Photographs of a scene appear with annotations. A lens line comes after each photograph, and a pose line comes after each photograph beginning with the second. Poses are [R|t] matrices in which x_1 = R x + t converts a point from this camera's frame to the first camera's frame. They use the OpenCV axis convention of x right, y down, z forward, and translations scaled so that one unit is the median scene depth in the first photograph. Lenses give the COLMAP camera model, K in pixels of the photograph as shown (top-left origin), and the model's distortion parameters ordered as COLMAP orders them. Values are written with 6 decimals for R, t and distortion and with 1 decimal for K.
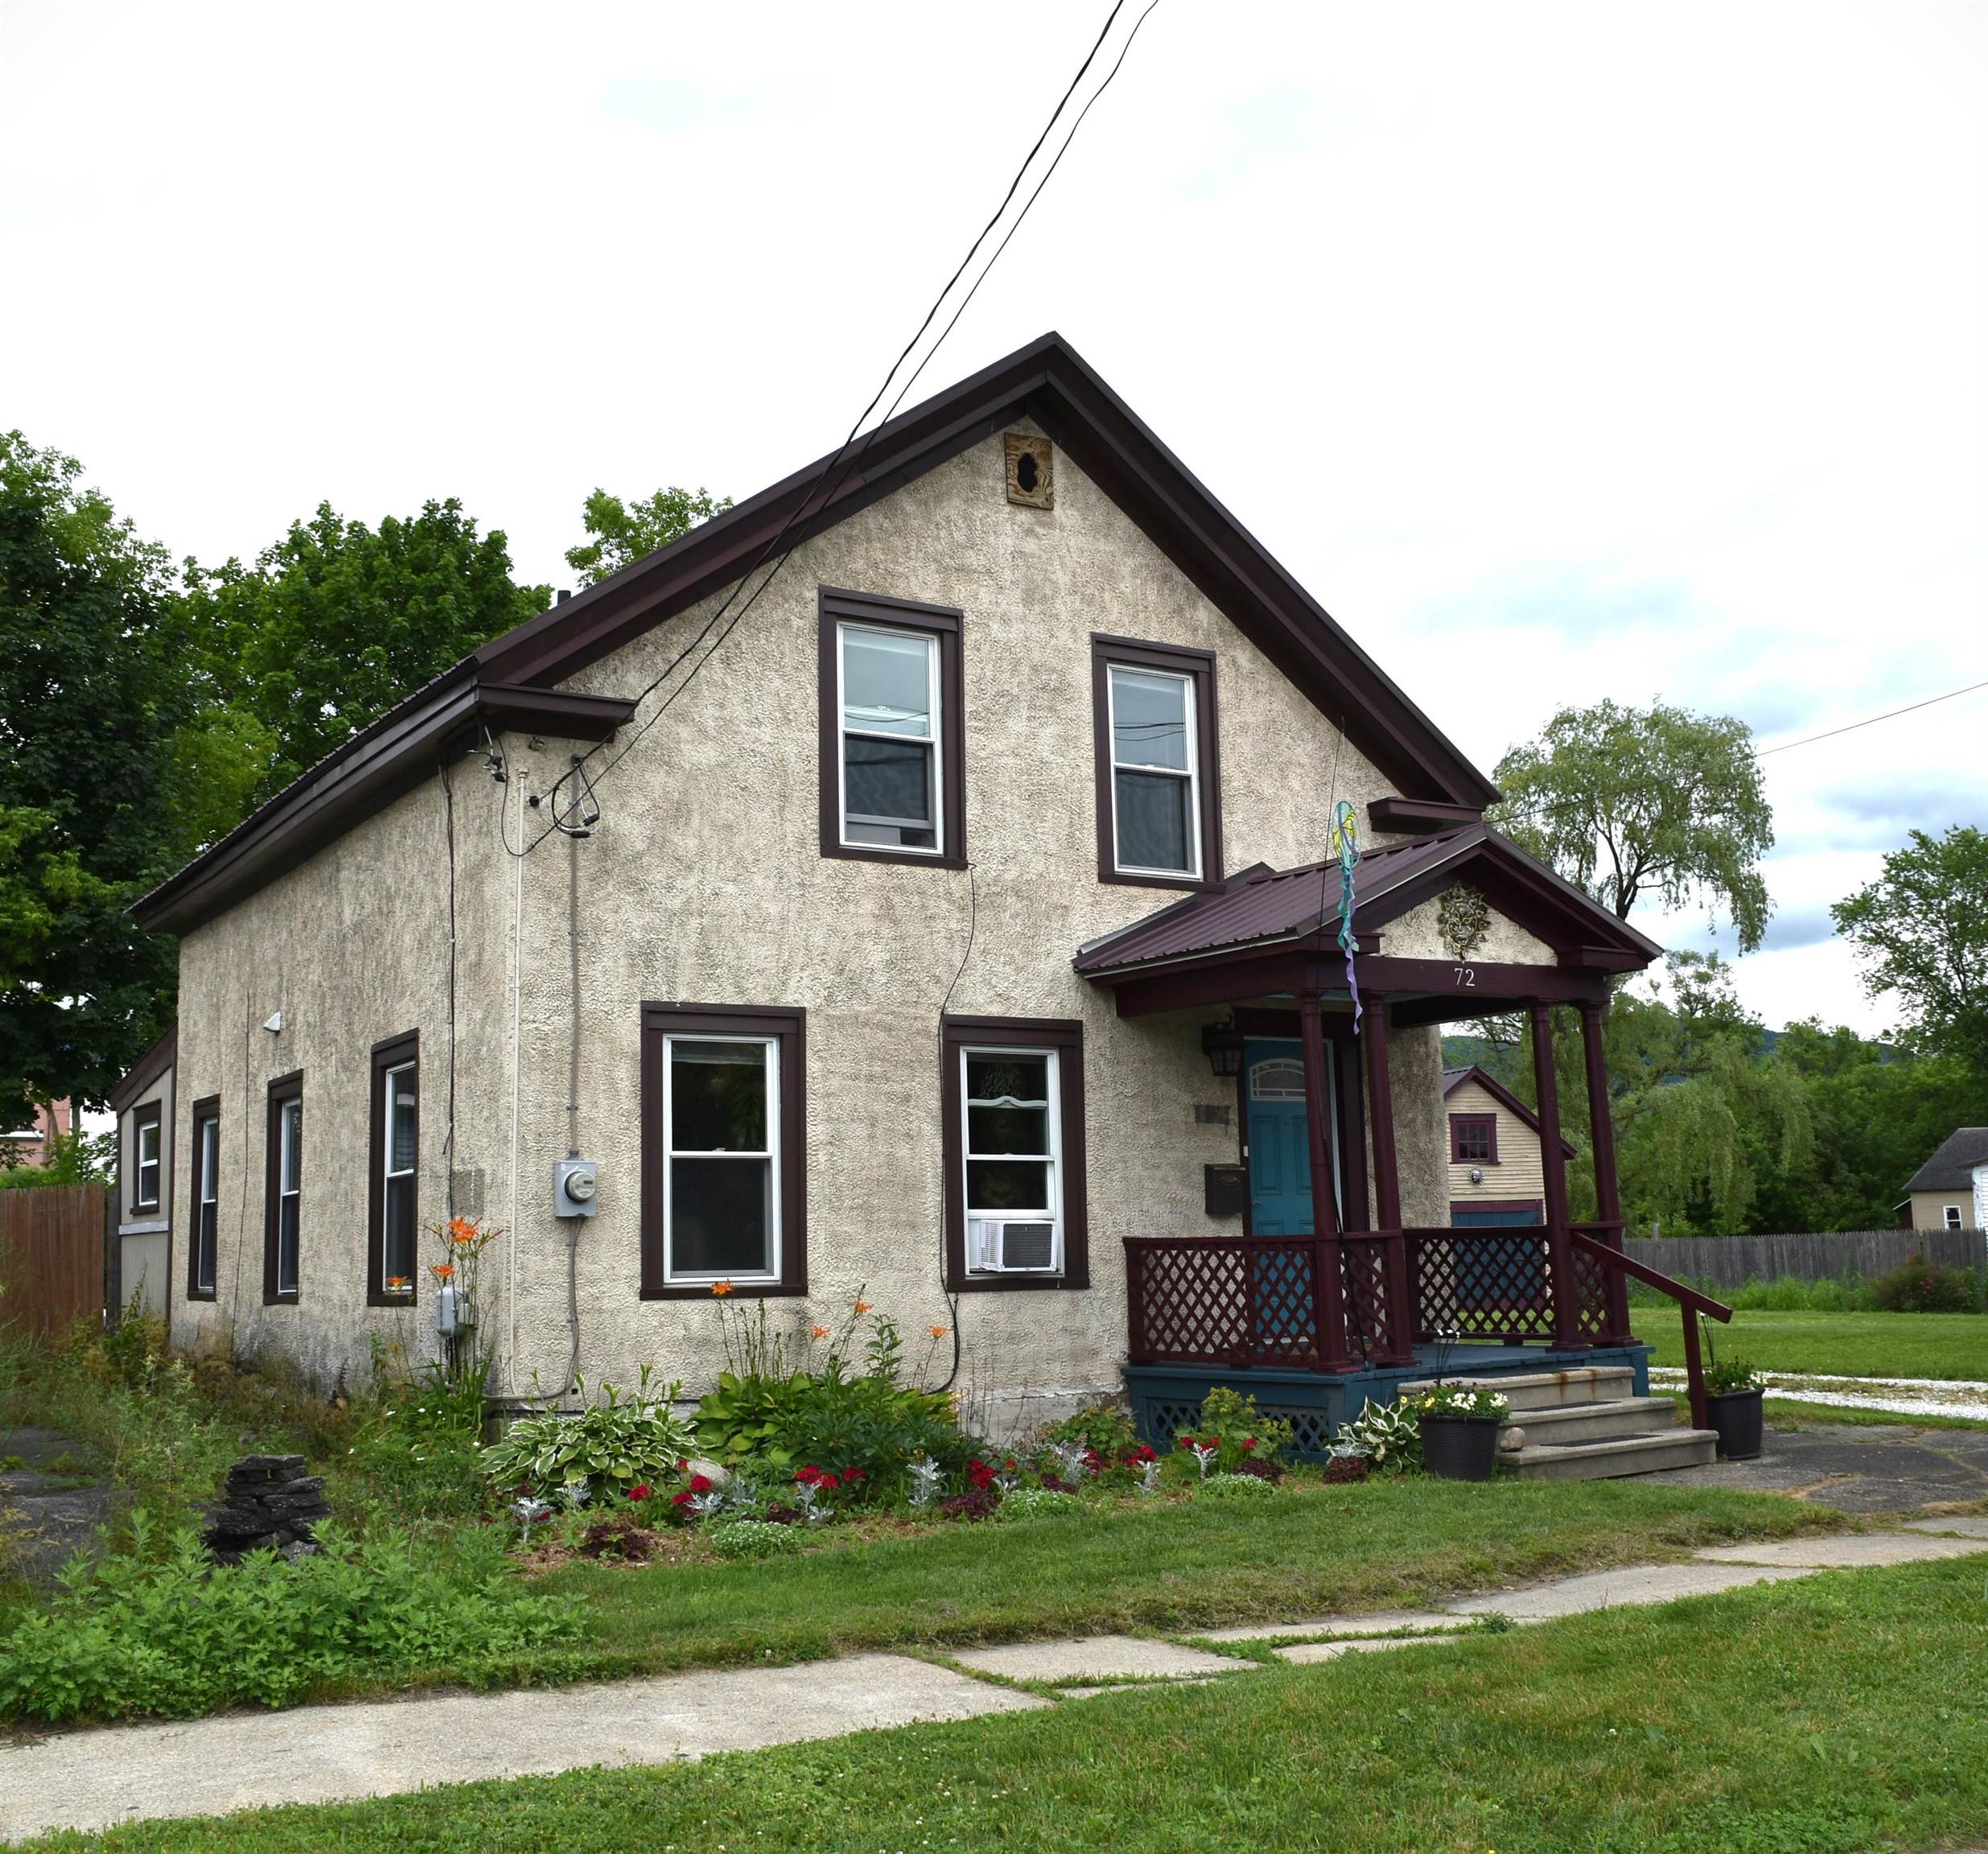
lens RADIAL K [[2124.7, 0, 992.1], [0, 2124.7, 933.3], [0, 0, 1]] dist [-0.092436, 0.000000]
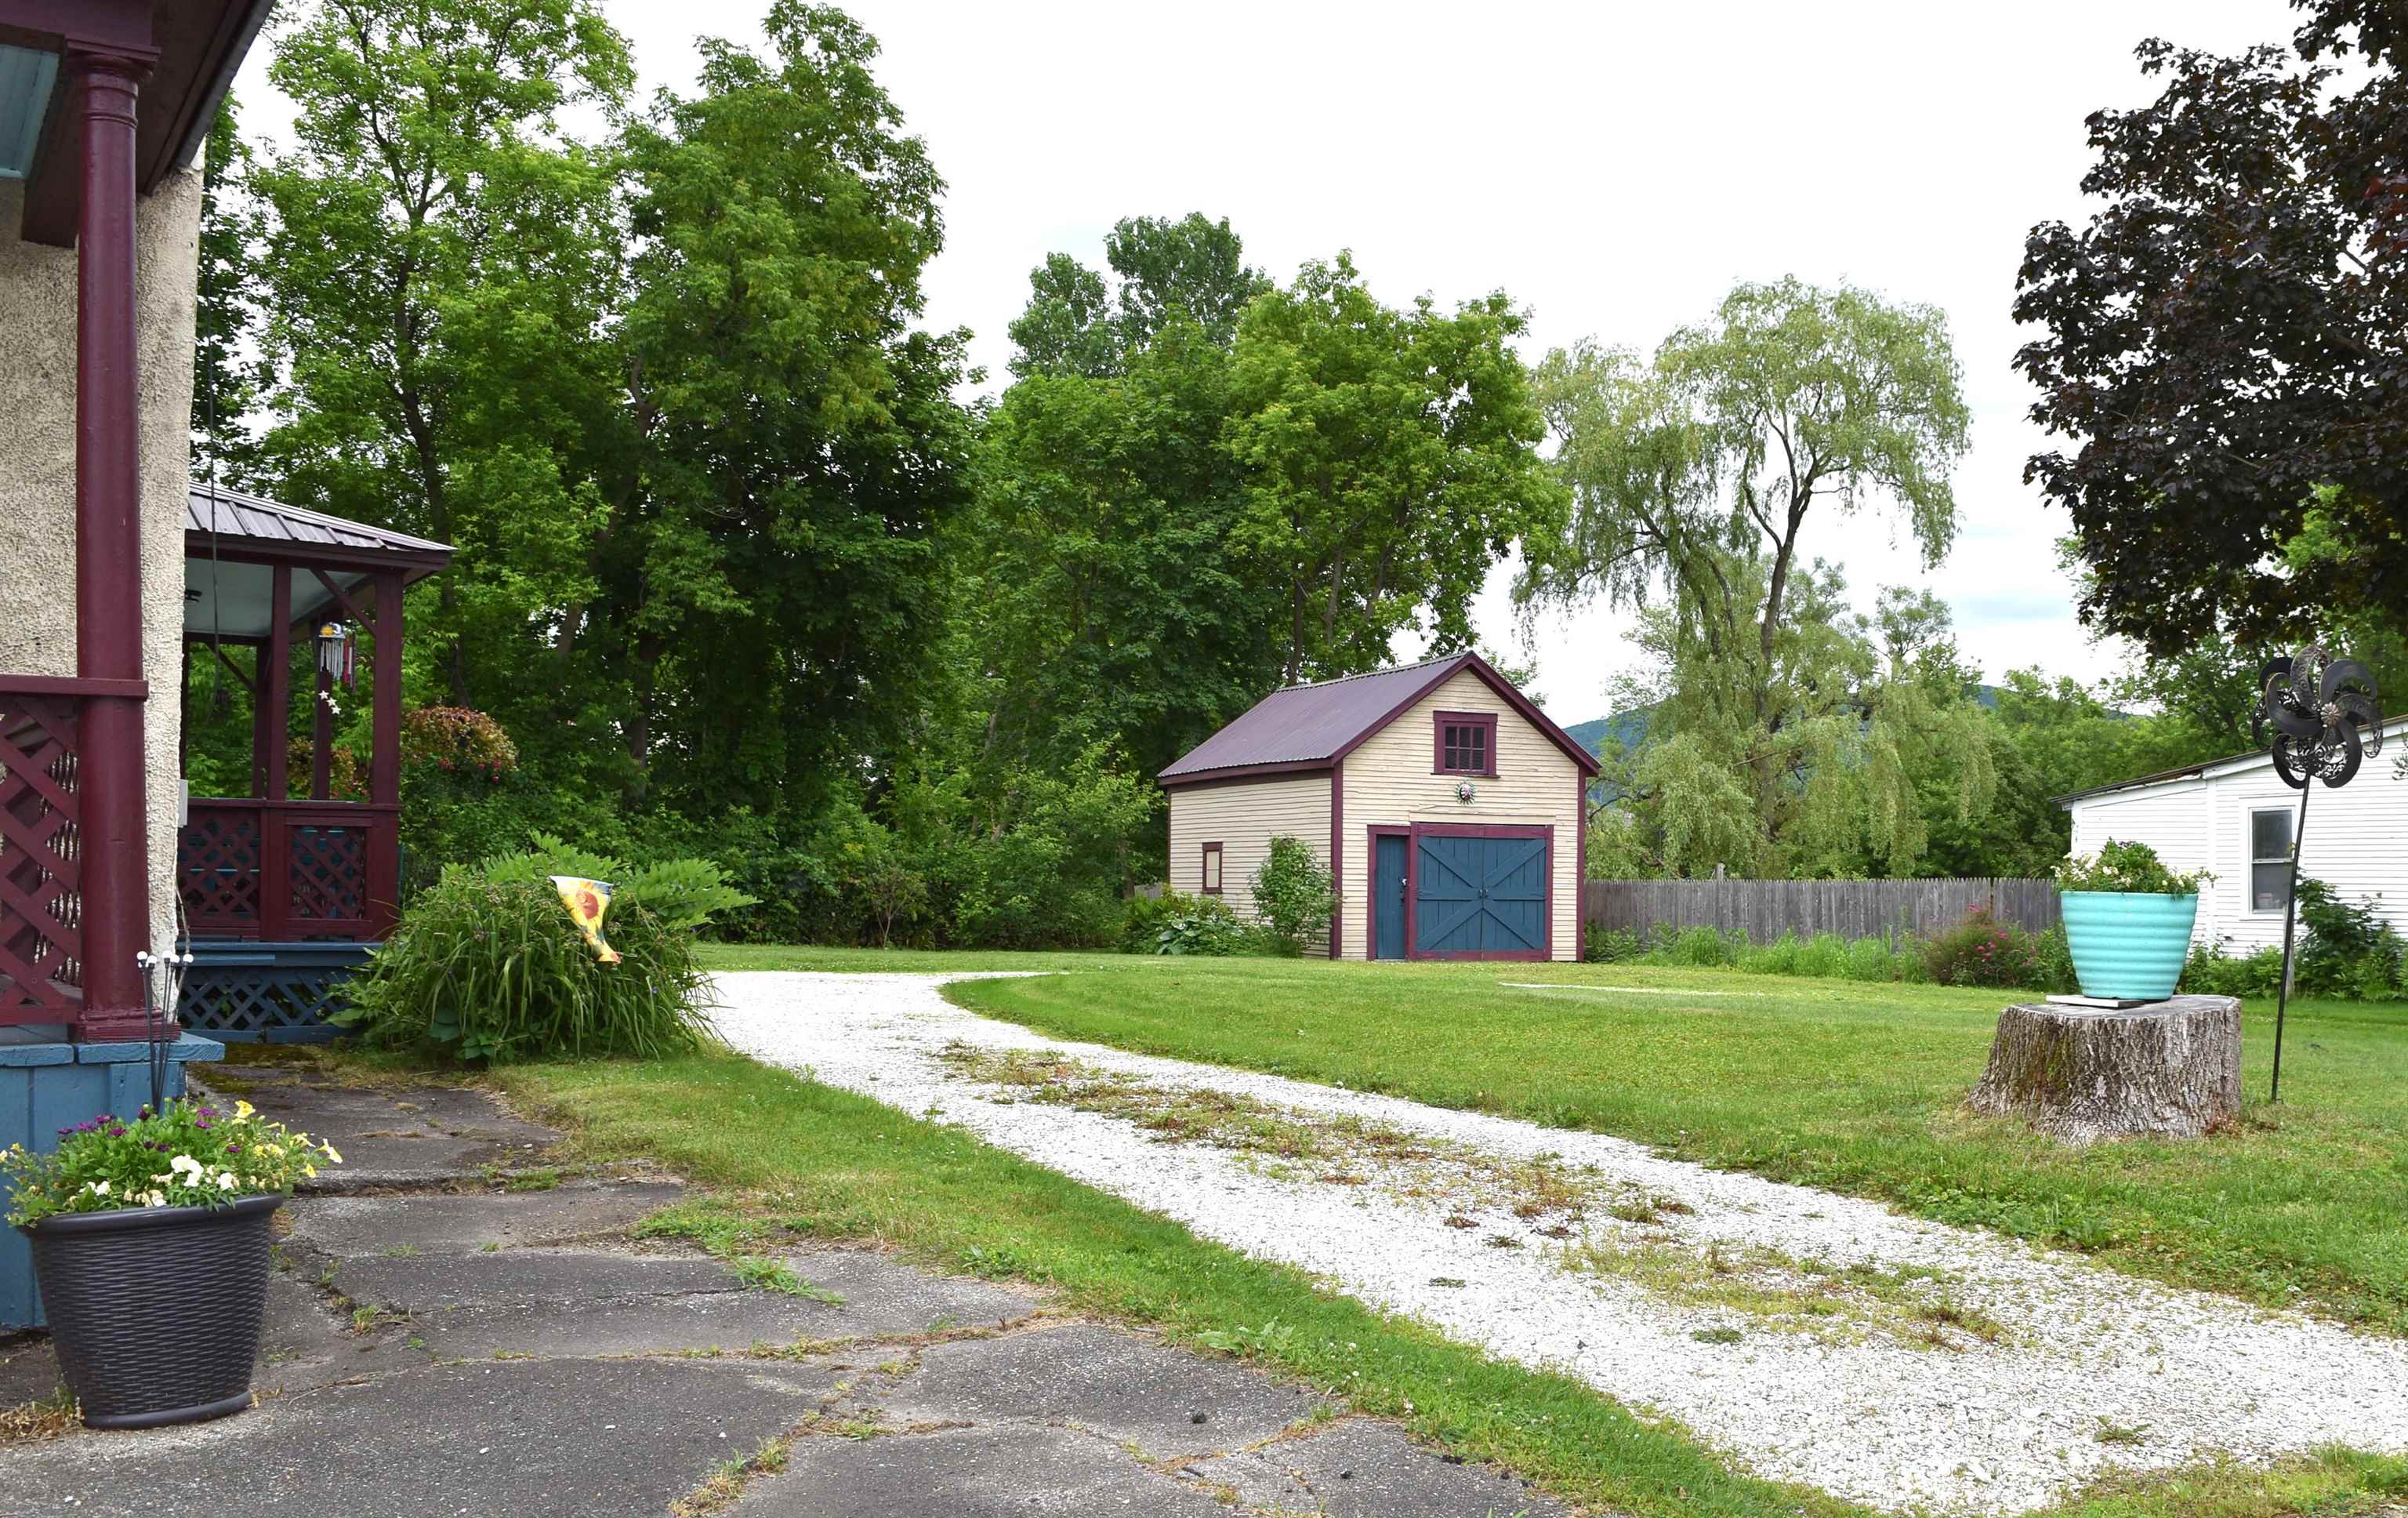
lens RADIAL K [[2293.7, 0, 1216.3], [0, 2293.7, 764.8], [0, 0, 1]] dist [-0.132498, 0.000000]
pose [[0.999135, 0.034461, 0.023255, 0.098634], [-0.036528, 0.994782, 0.095261, 0.023688], [-0.019851, -0.096028, 0.995181, 0.136515]]
